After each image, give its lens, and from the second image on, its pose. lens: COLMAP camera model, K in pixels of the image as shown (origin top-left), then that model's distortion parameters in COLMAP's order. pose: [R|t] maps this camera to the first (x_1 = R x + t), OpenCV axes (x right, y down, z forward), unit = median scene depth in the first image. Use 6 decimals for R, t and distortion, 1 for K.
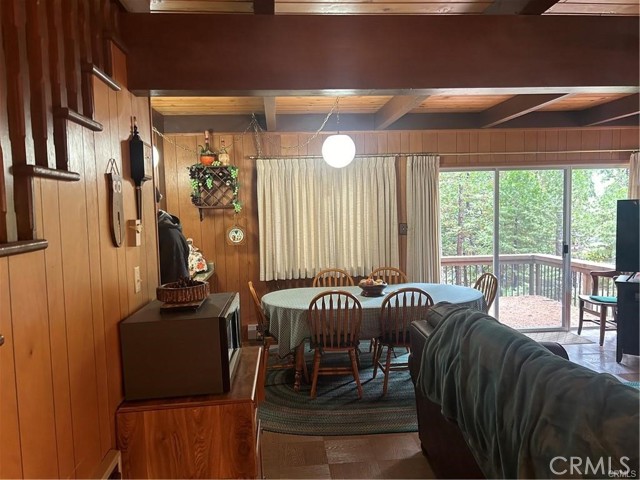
lens RADIAL K [[477.6, 0, 314.6], [0, 477.6, 243.3], [0, 0, 1]] dist [0.059825, -0.070101]
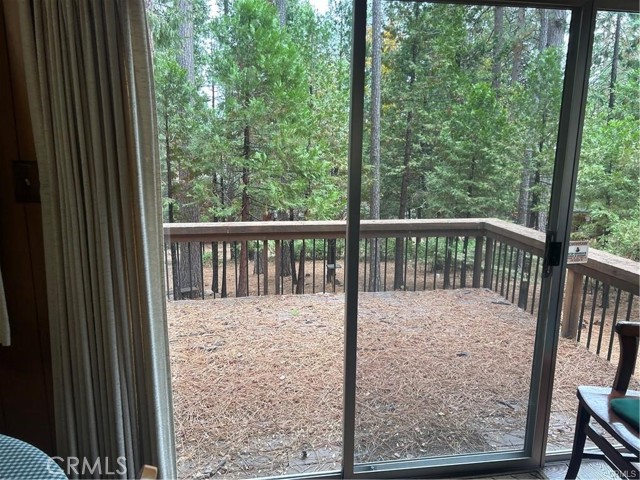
lens RADIAL K [[477.6, 0, 322.5], [0, 477.6, 238.3], [0, 0, 1]] dist [0.059825, -0.070101]
pose [[0.996521, 0.019838, 0.080942, 0.340240], [-0.030025, 0.991494, 0.126645, -0.038597], [-0.077741, -0.128635, 0.988640, 0.698276]]
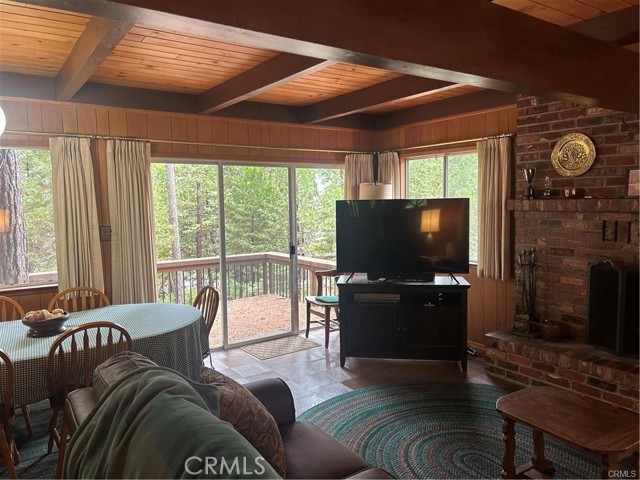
lens RADIAL K [[477.6, 0, 323.6], [0, 477.6, 238.6], [0, 0, 1]] dist [0.059825, -0.070101]
pose [[0.860387, -0.029640, 0.508779, 0.090793], [0.030603, 0.999511, 0.006477, -0.016015], [-0.508722, 0.009997, 0.860873, 0.149933]]
